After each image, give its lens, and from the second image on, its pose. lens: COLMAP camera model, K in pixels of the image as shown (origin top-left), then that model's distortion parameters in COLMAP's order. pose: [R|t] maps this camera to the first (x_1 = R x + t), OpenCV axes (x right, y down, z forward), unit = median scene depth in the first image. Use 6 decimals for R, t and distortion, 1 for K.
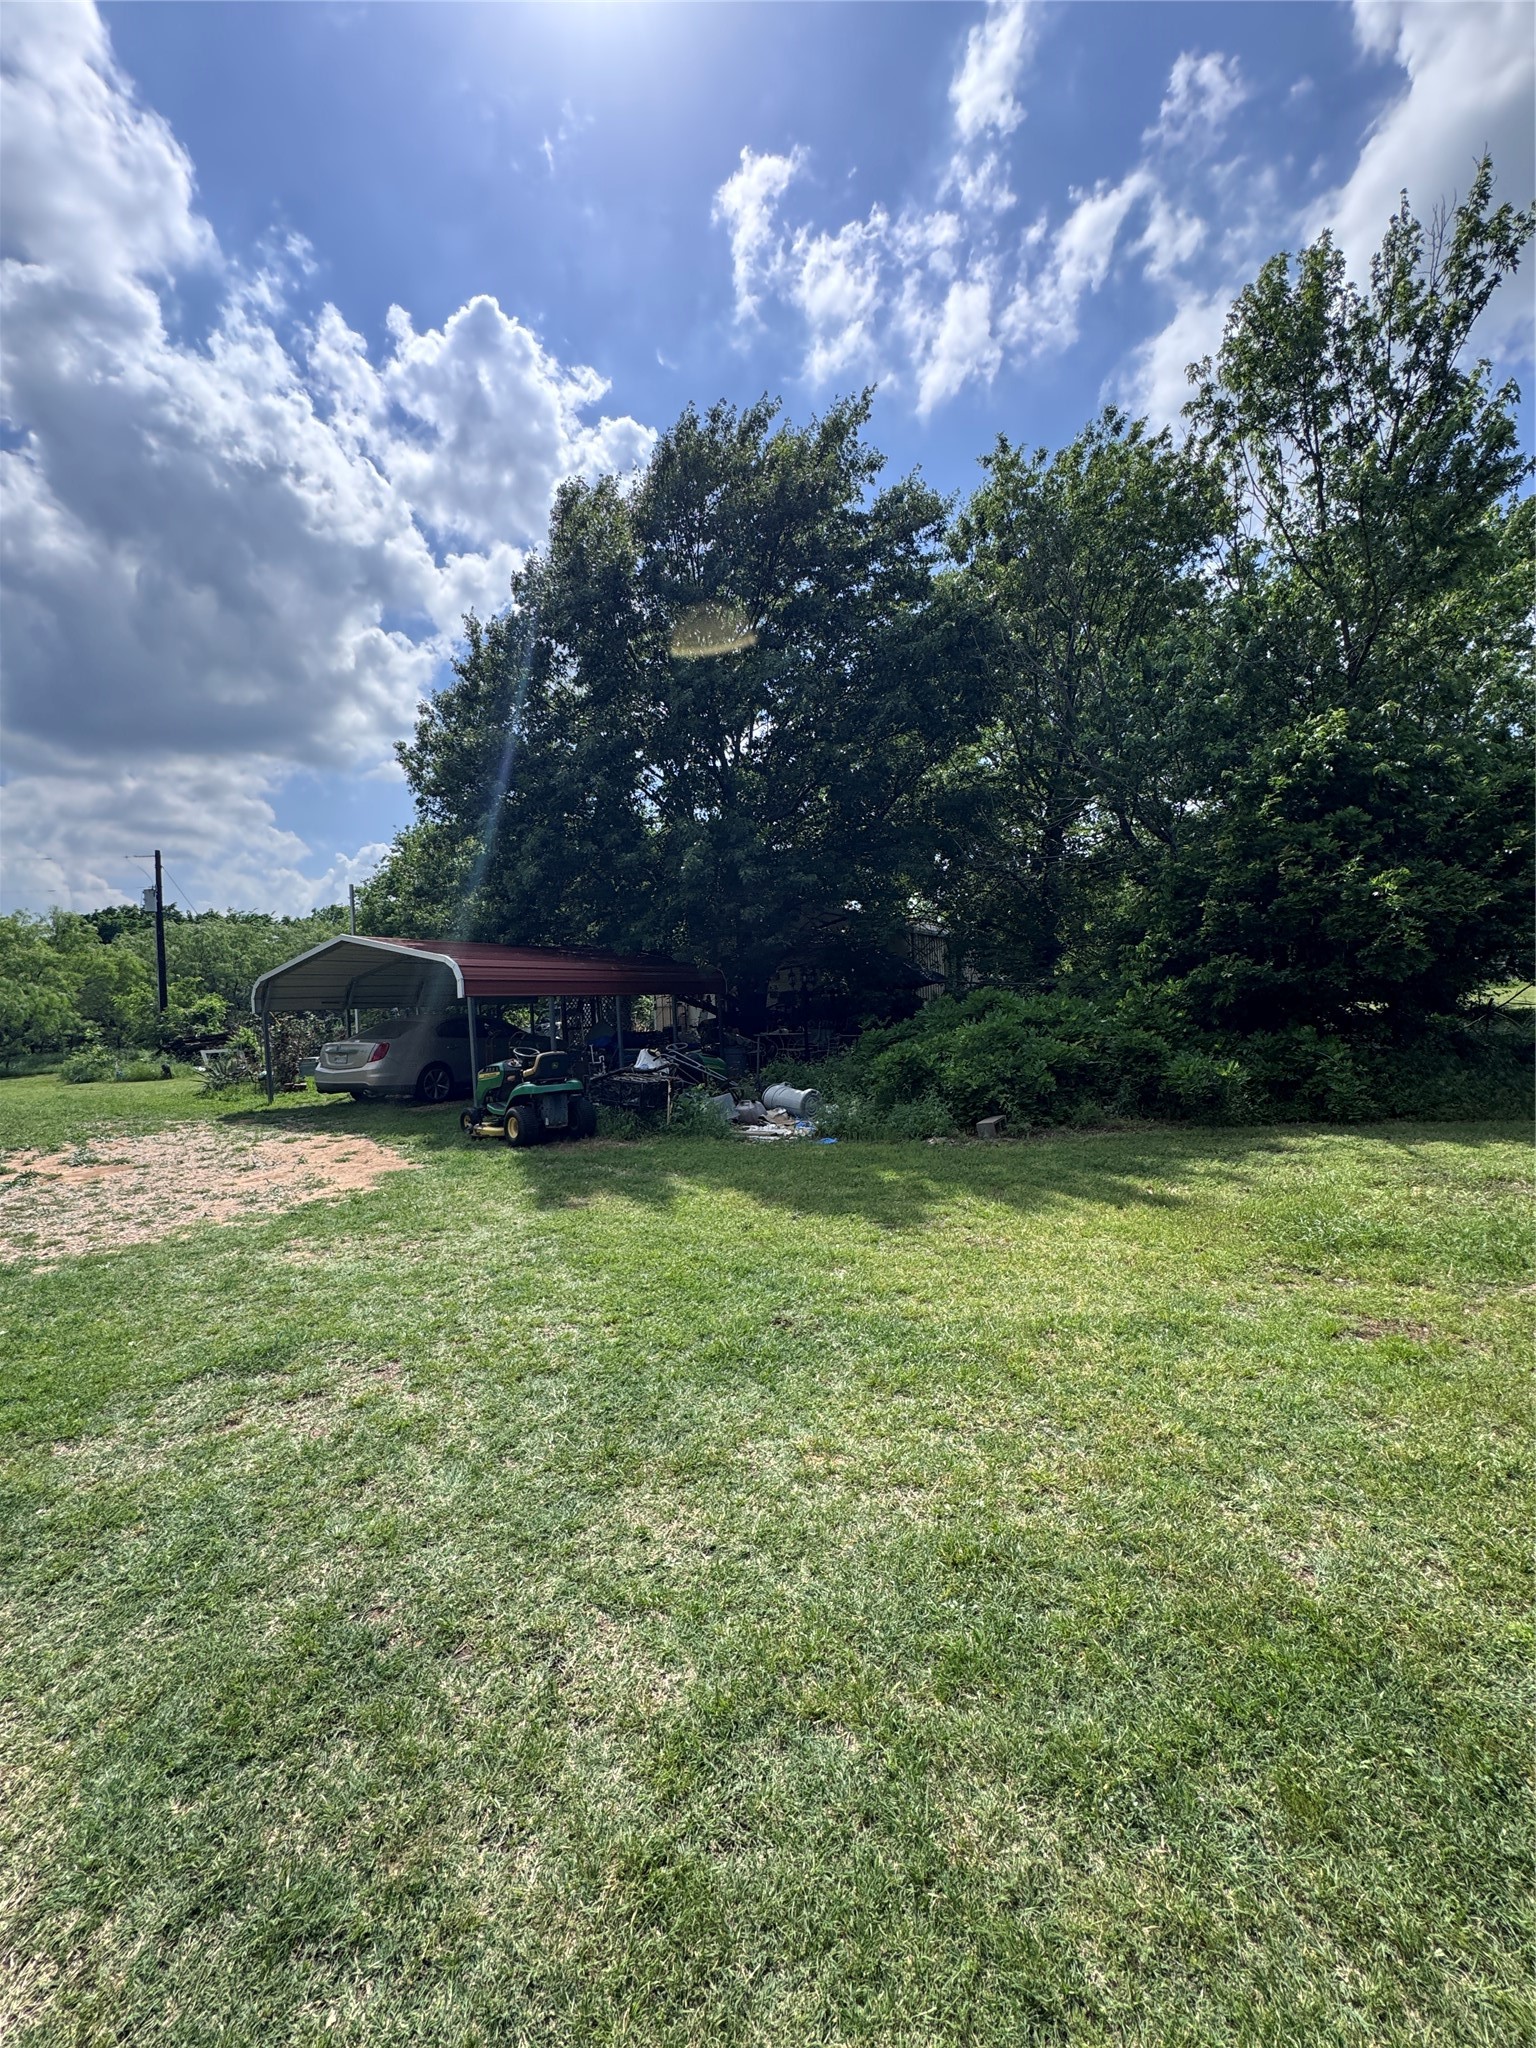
lens RADIAL K [[818.1, 0, 765.4], [0, 818.1, 1029.2], [0, 0, 1]] dist [-0.001802, 0.000528]
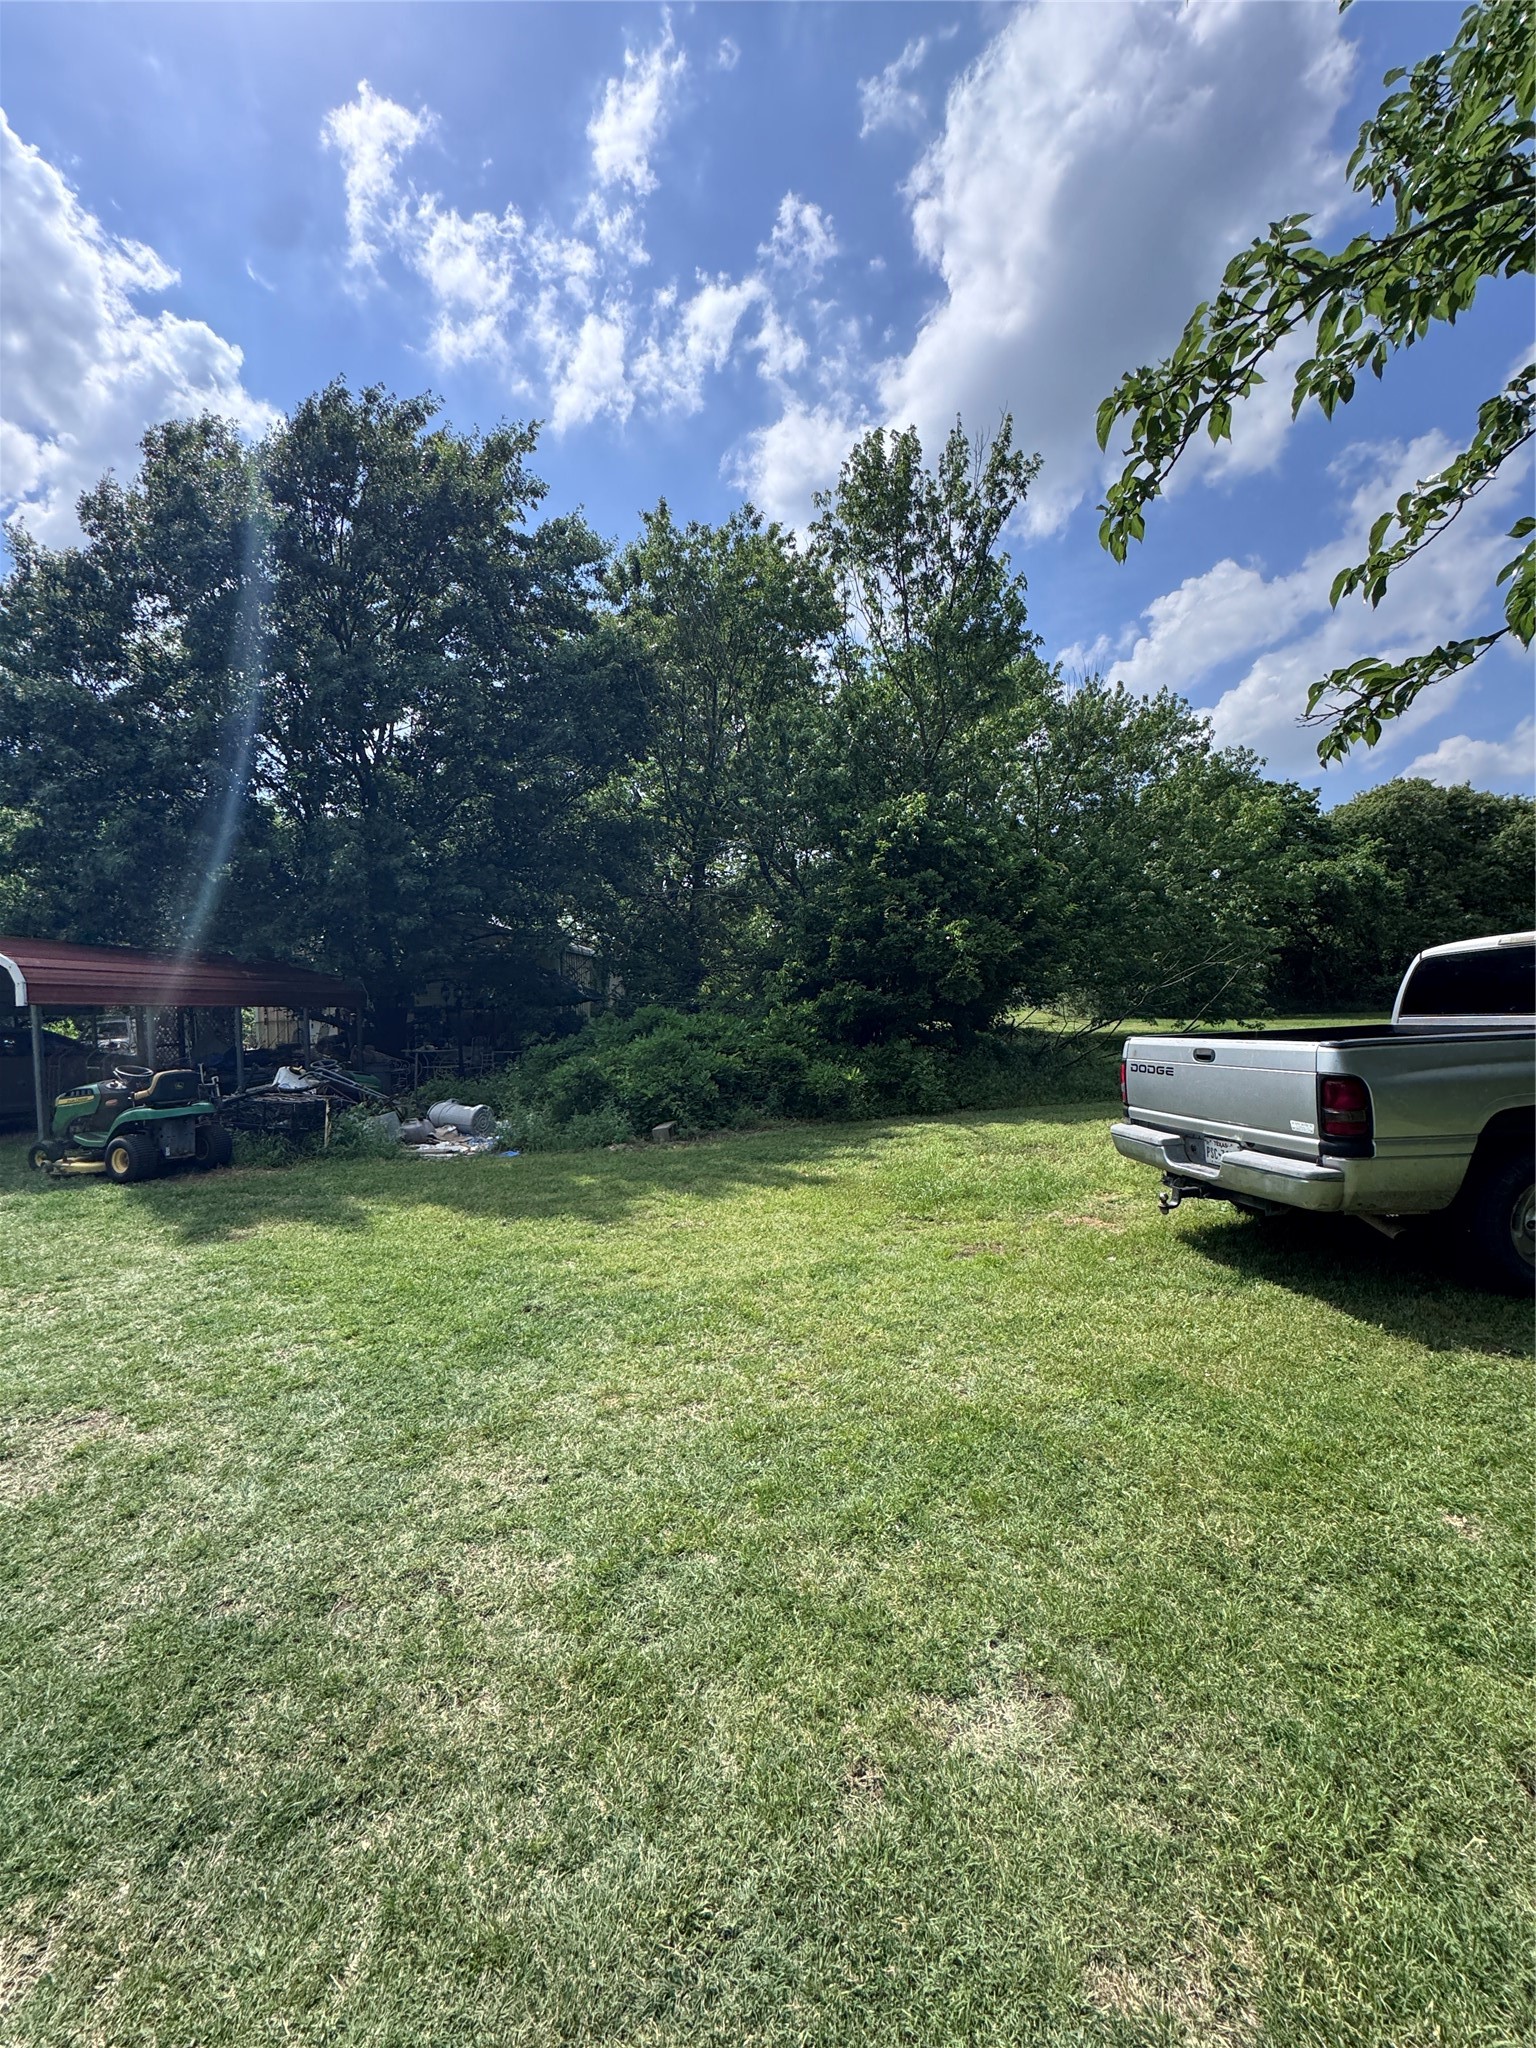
lens RADIAL K [[815.4, 0, 766.6], [0, 815.4, 1042.8], [0, 0, 1]] dist [-0.001959, -0.000149]
pose [[0.902773, -0.001973, 0.430114, -0.057972], [0.004437, 0.999979, -0.004726, 0.004553], [-0.430095, 0.006175, 0.902762, -0.038500]]
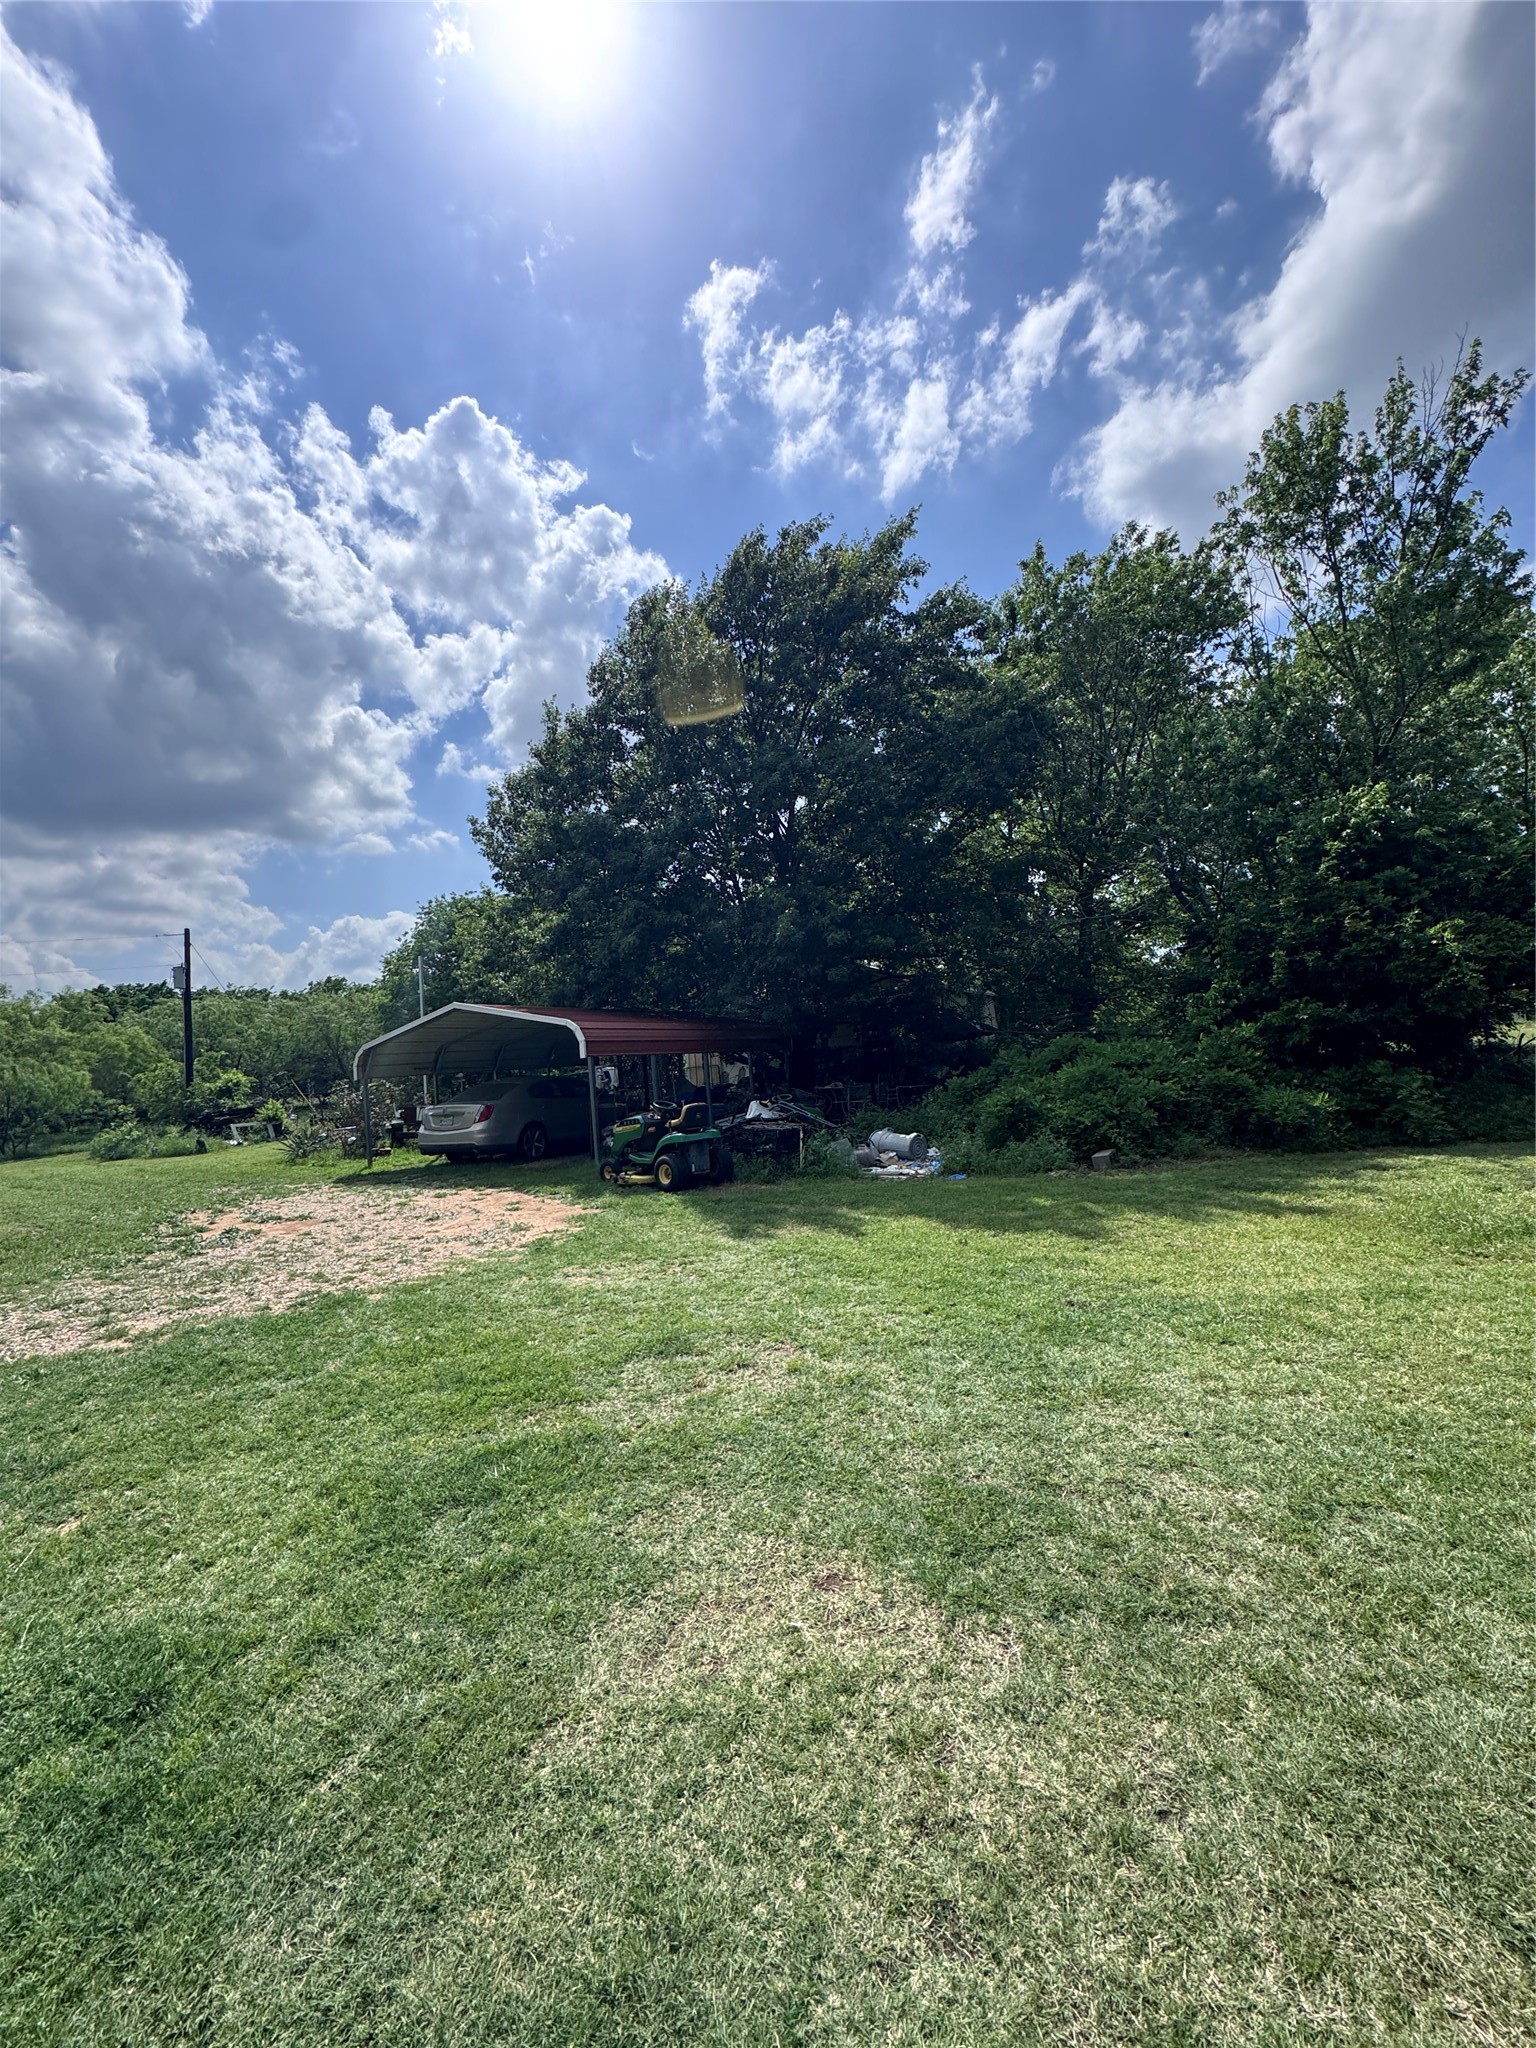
lens RADIAL K [[815.9, 0, 761.4], [0, 815.9, 1048.2], [0, 0, 1]] dist [-0.002591, 0.000176]
pose [[0.999284, -0.028849, 0.024495, -0.173798], [0.030052, 0.998285, -0.050249, 0.008872], [-0.023003, 0.050949, 0.998436, -0.083706]]
